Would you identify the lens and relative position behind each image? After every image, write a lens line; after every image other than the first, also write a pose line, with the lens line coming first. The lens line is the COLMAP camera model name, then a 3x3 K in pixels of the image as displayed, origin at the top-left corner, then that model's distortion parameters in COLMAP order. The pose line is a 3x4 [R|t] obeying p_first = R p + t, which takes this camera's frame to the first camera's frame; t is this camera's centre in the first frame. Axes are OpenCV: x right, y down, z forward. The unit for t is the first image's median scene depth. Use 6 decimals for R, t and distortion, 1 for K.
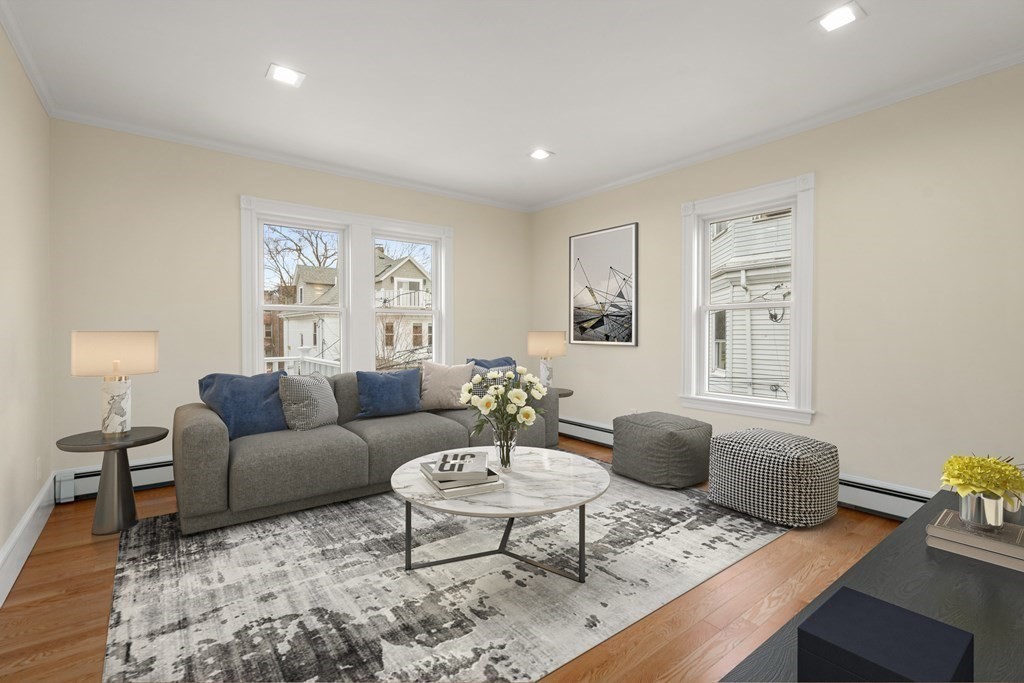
lens RADIAL K [[471.7, 0, 513.4], [0, 471.7, 329.8], [0, 0, 1]] dist [-0.000604, 0.000077]
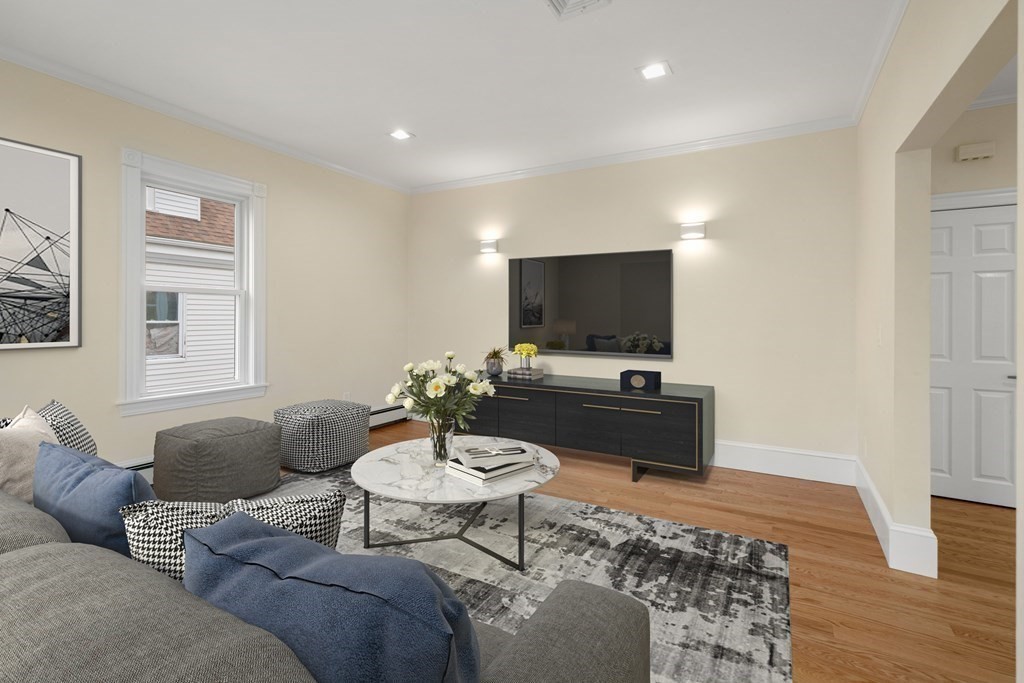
lens RADIAL K [[476.4, 0, 512.5], [0, 476.4, 312.6], [0, 0, 1]] dist [-0.000775, 0.000030]
pose [[-0.384452, -0.000346, 0.923145, -1.383059], [-0.006344, 0.999977, -0.002267, -0.035633], [-0.923123, -0.006728, -0.384445, 1.707953]]
